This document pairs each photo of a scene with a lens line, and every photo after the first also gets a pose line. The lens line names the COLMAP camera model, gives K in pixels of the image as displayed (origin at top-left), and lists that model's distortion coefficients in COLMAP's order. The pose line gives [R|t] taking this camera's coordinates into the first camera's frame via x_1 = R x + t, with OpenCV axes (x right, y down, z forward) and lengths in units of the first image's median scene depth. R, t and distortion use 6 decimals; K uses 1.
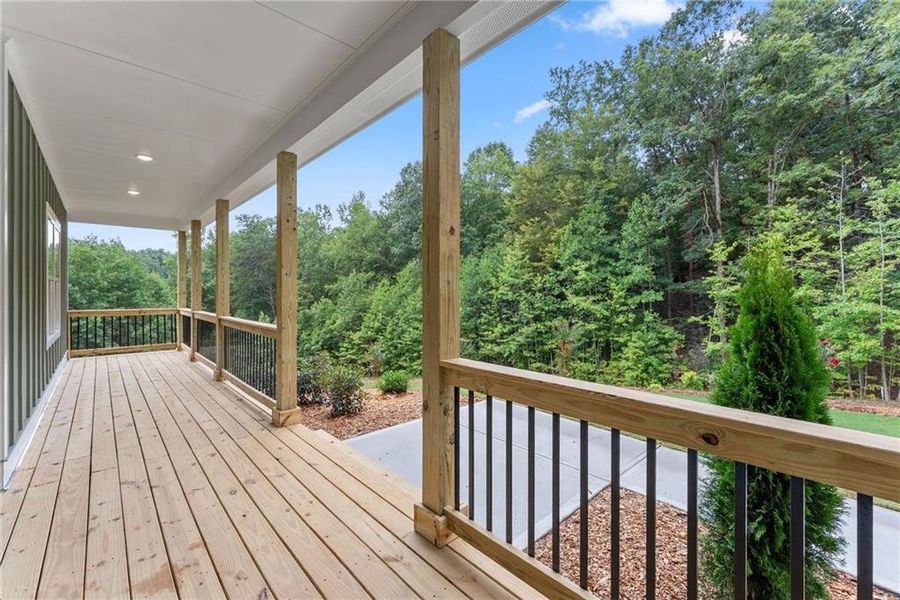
lens RADIAL K [[364.5, 0, 453.2], [0, 364.5, 295.5], [0, 0, 1]] dist [-0.000458, -0.000239]
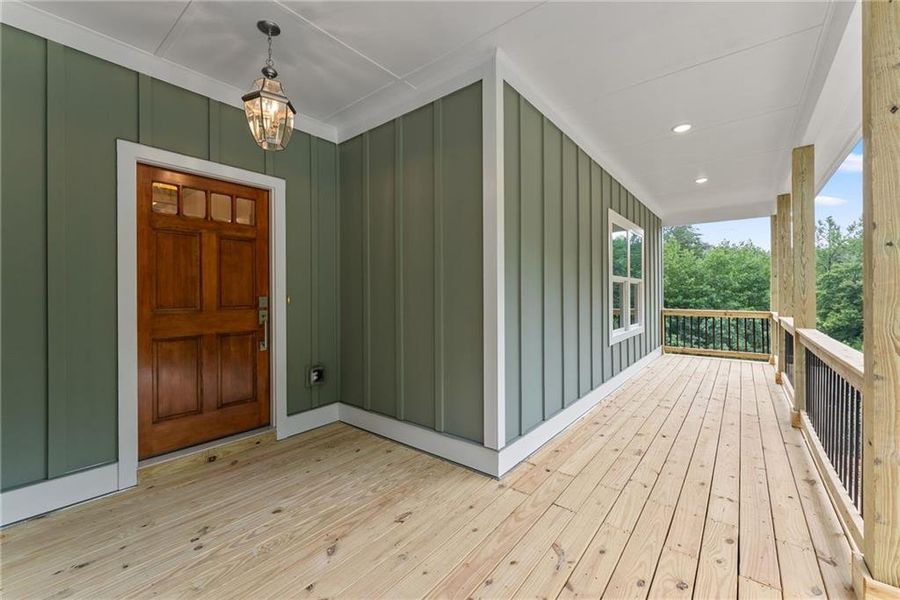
lens RADIAL K [[364.5, 0, 453.2], [0, 364.5, 295.5], [0, 0, 1]] dist [-0.000458, -0.000239]
pose [[0.135202, 0.000865, -0.990818, -0.064704], [-0.000710, 0.999999, 0.000776, -0.000945], [0.990818, 0.000599, 0.135202, 0.237422]]
